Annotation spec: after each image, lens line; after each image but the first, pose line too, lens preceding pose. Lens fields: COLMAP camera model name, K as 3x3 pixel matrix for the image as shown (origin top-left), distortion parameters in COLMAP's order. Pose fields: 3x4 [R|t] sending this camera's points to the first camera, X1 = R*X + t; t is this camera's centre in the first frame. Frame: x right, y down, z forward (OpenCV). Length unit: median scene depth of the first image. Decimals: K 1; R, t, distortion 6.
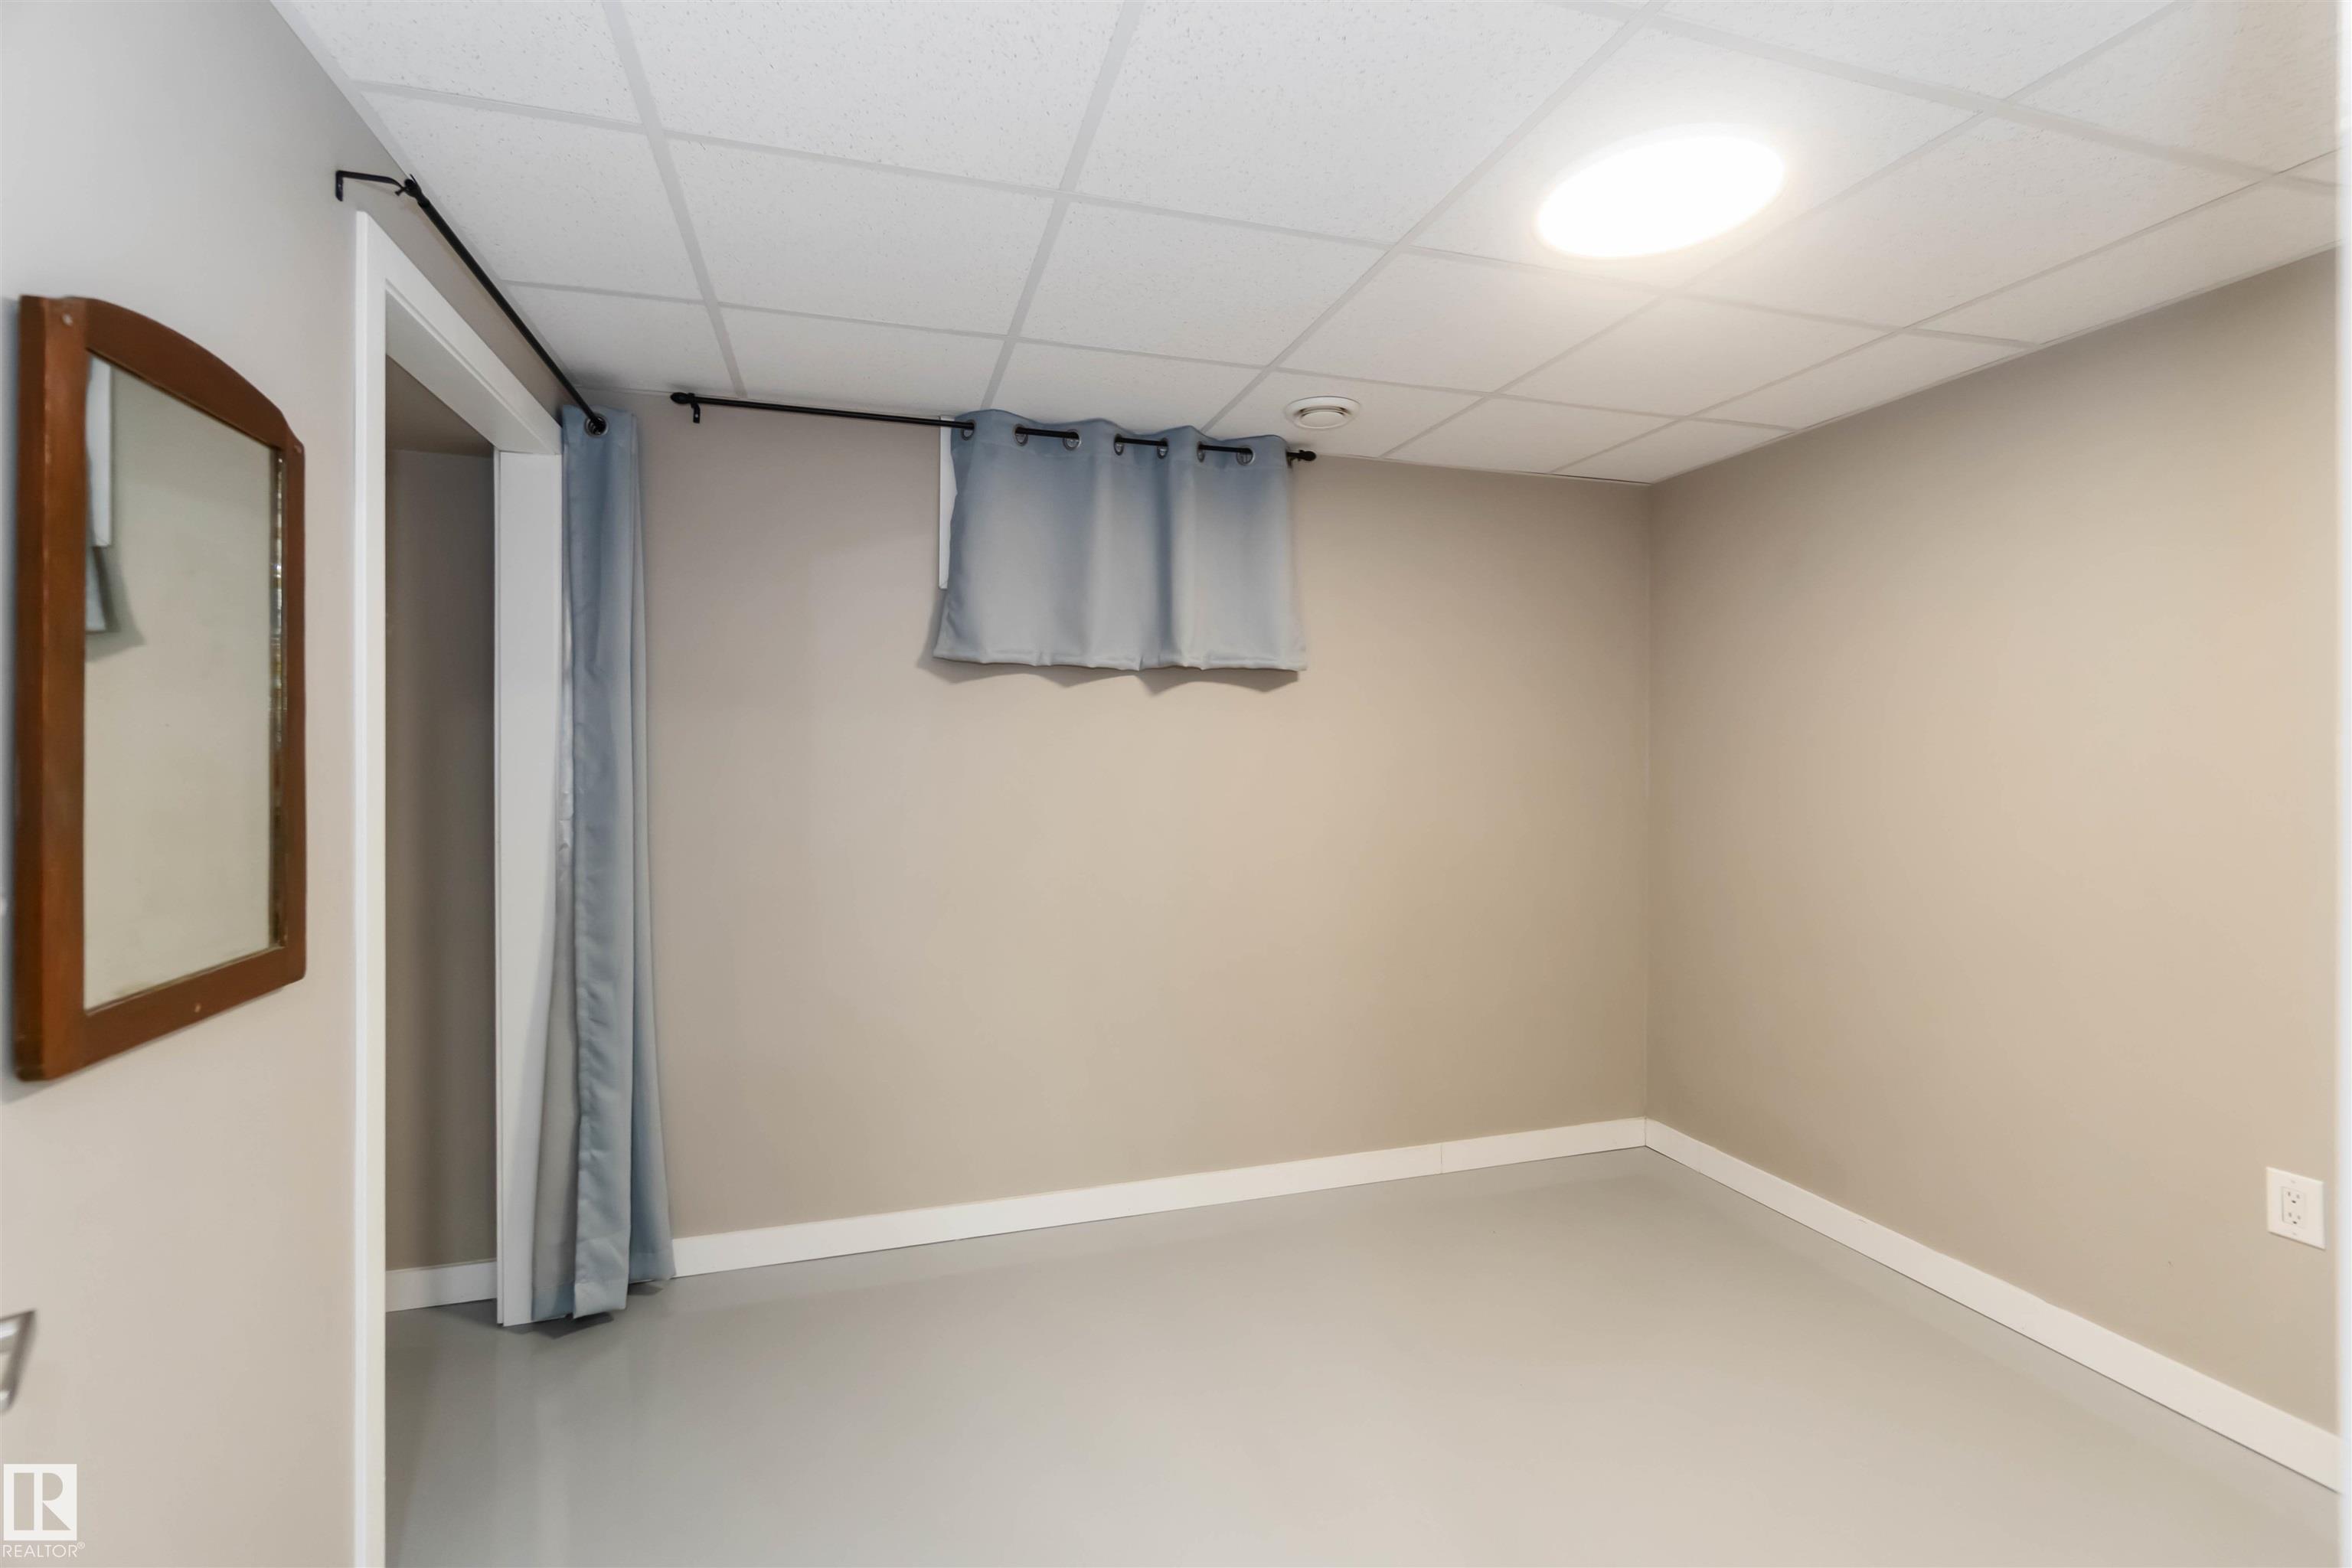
lens RADIAL K [[1011.7, 0, 1162.5], [0, 1011.7, 762.4], [0, 0, 1]] dist [-0.006825, 0.003559]
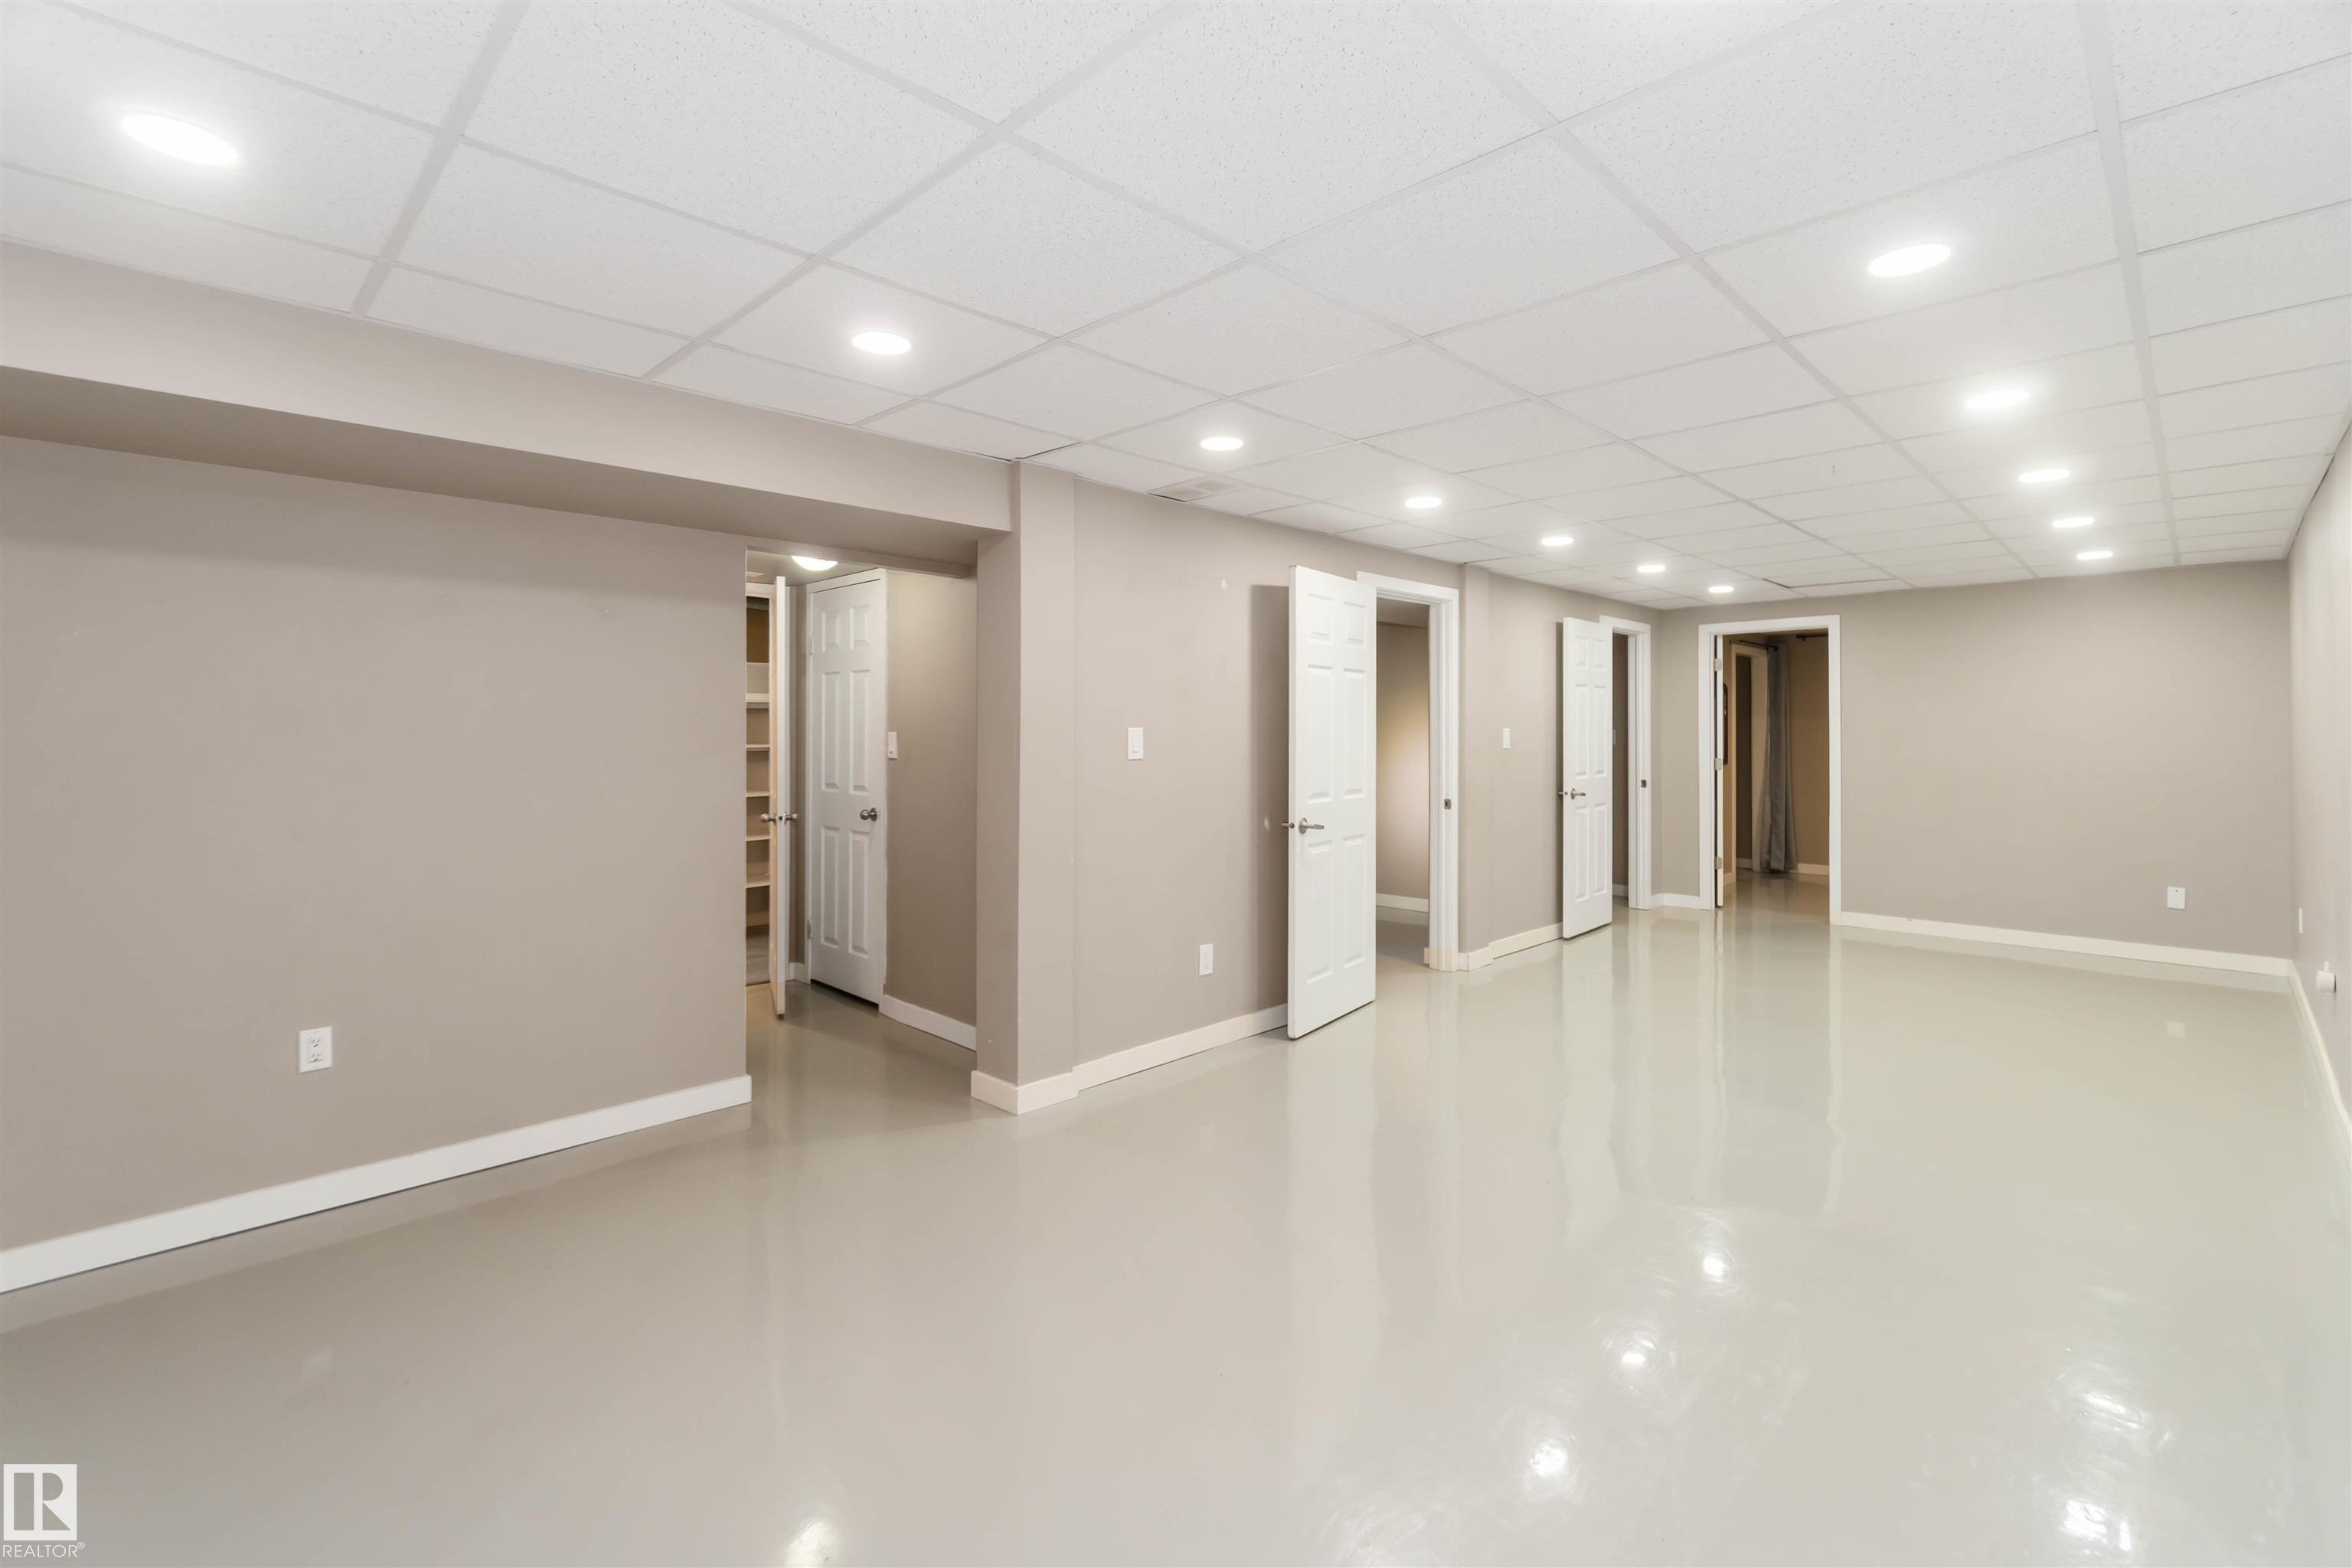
lens RADIAL K [[1011.7, 0, 1153.3], [0, 1011.7, 721.8], [0, 0, 1]] dist [-0.006825, 0.003559]
pose [[0.458058, -0.006039, -0.888902, 1.865020], [0.001462, 0.999981, -0.006040, -0.024064], [0.888921, 0.001468, 0.458058, -3.025744]]
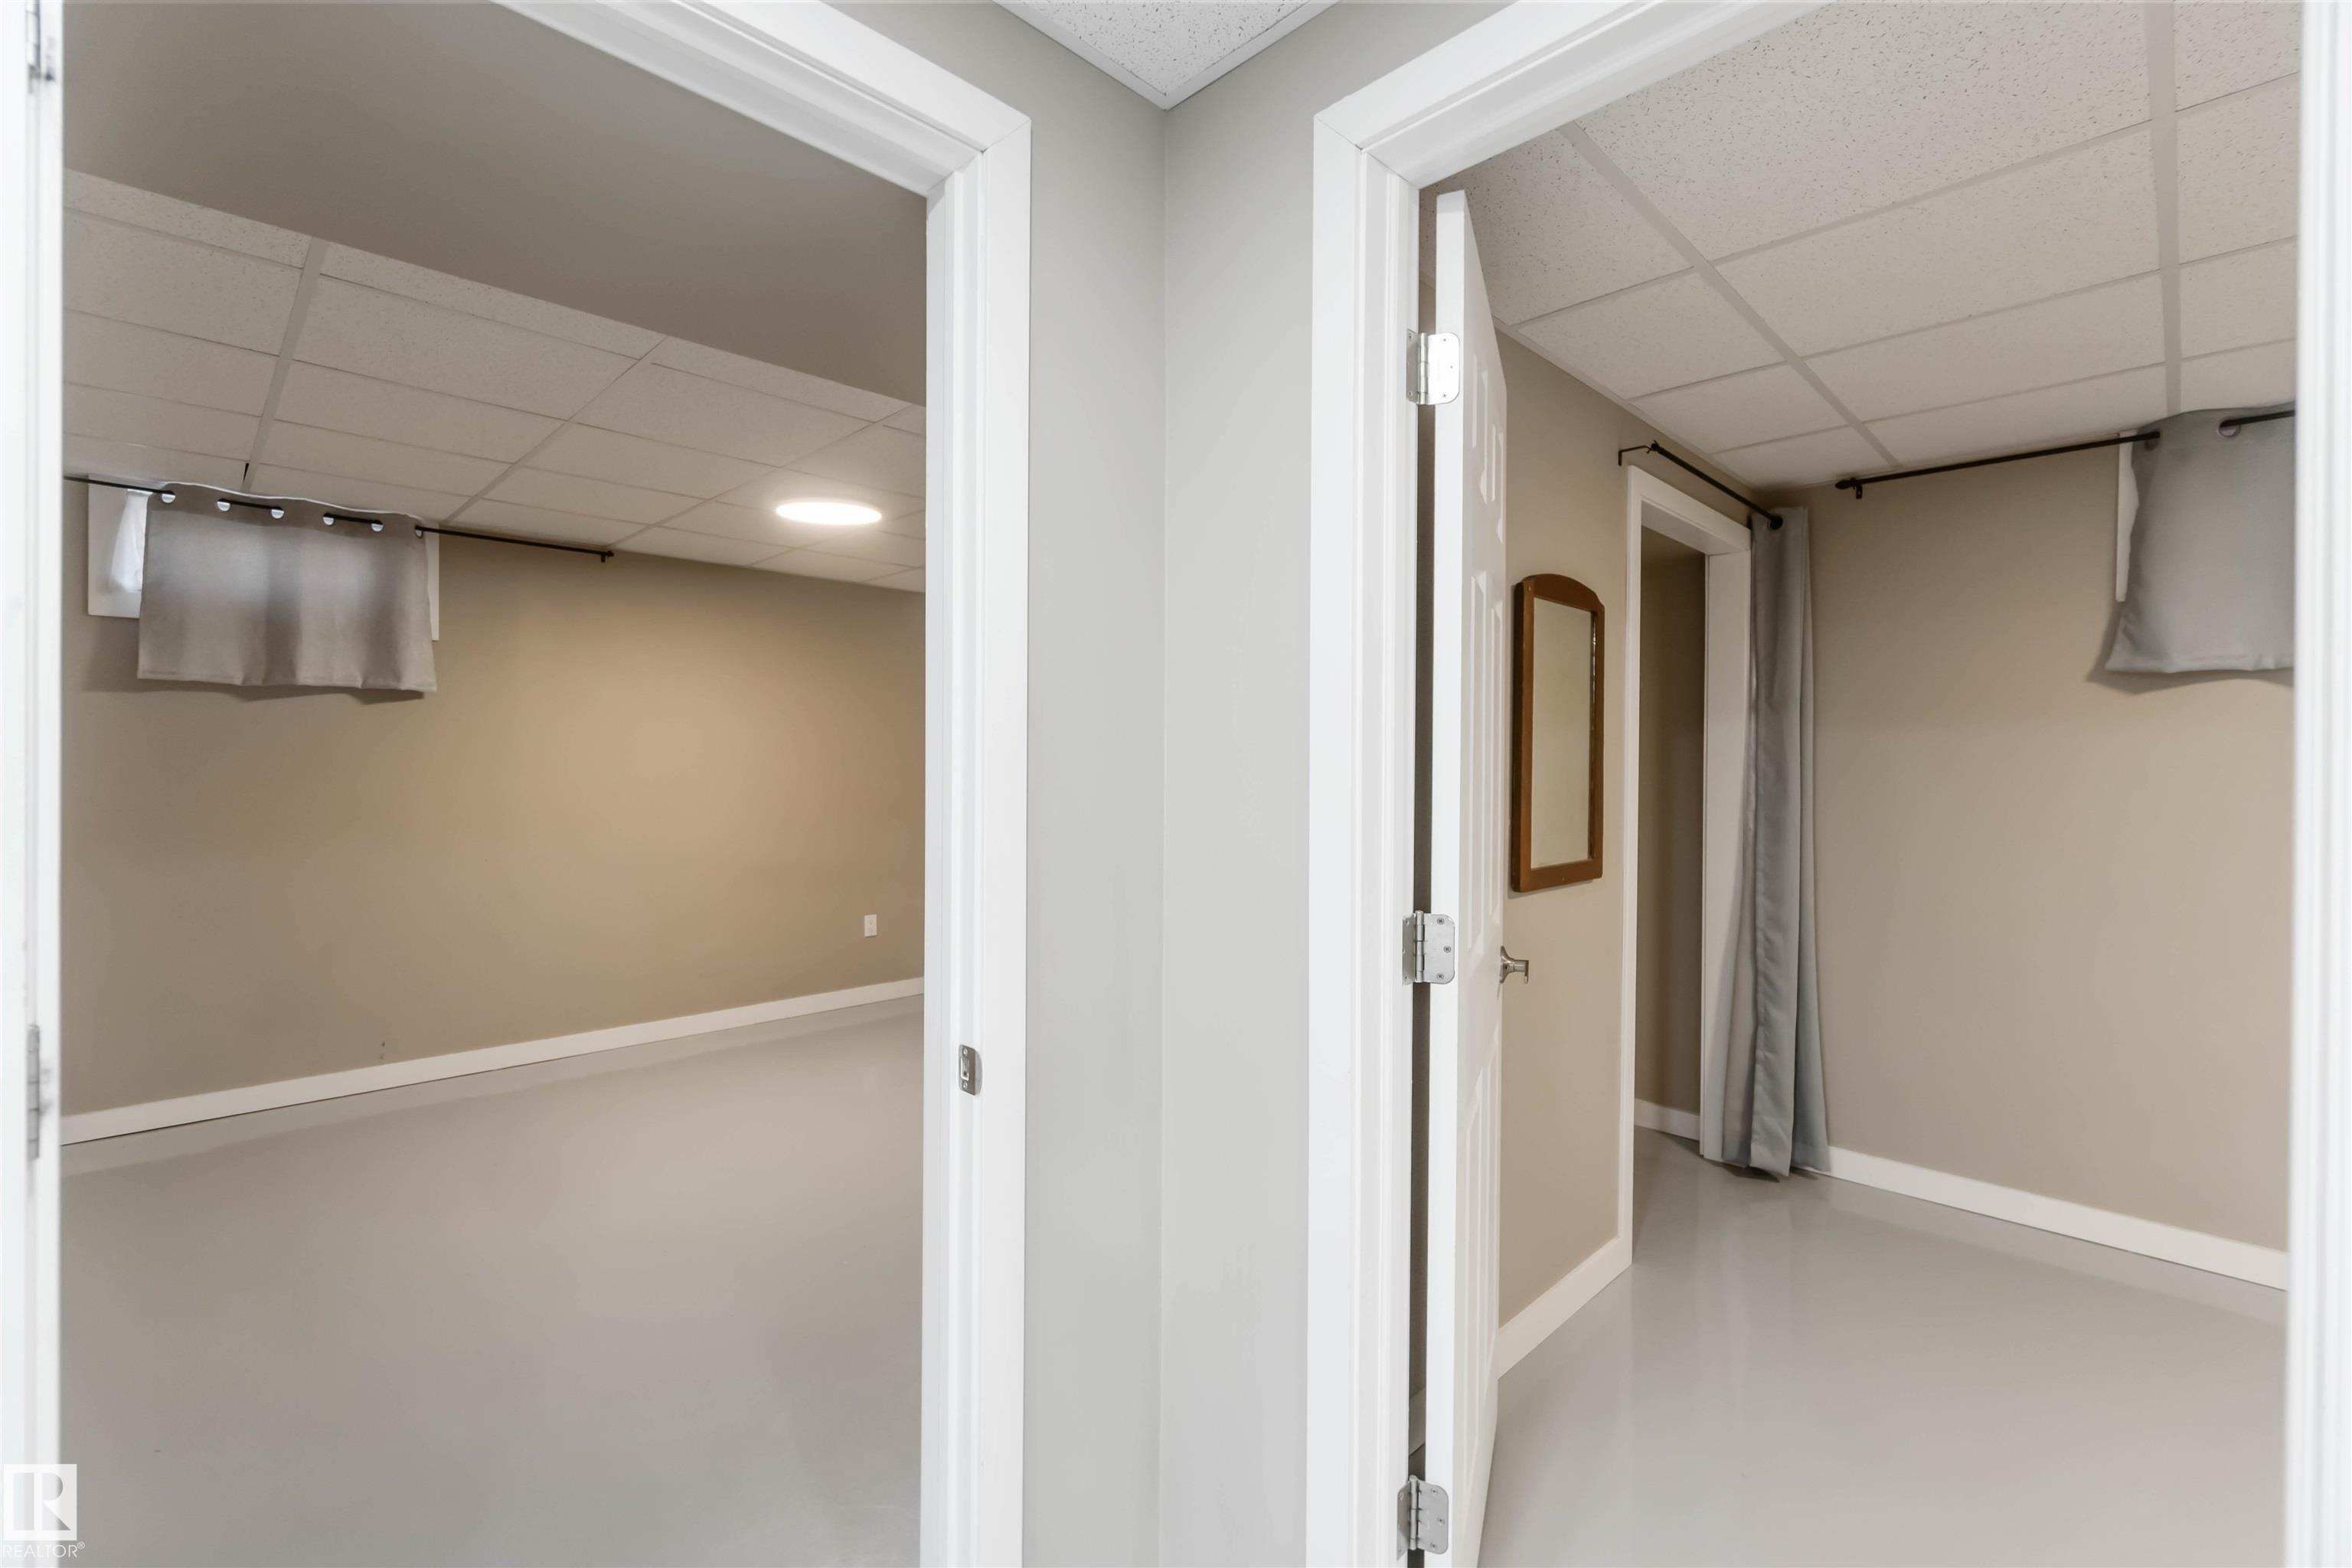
lens RADIAL K [[1011.7, 0, 1175.3], [0, 1011.7, 772.8], [0, 0, 1]] dist [-0.006825, 0.003559]
pose [[0.466874, 0.010459, -0.884262, 0.269979], [-0.009765, 0.999930, 0.006672, 0.002133], [0.884270, 0.005519, 0.466943, -0.353031]]
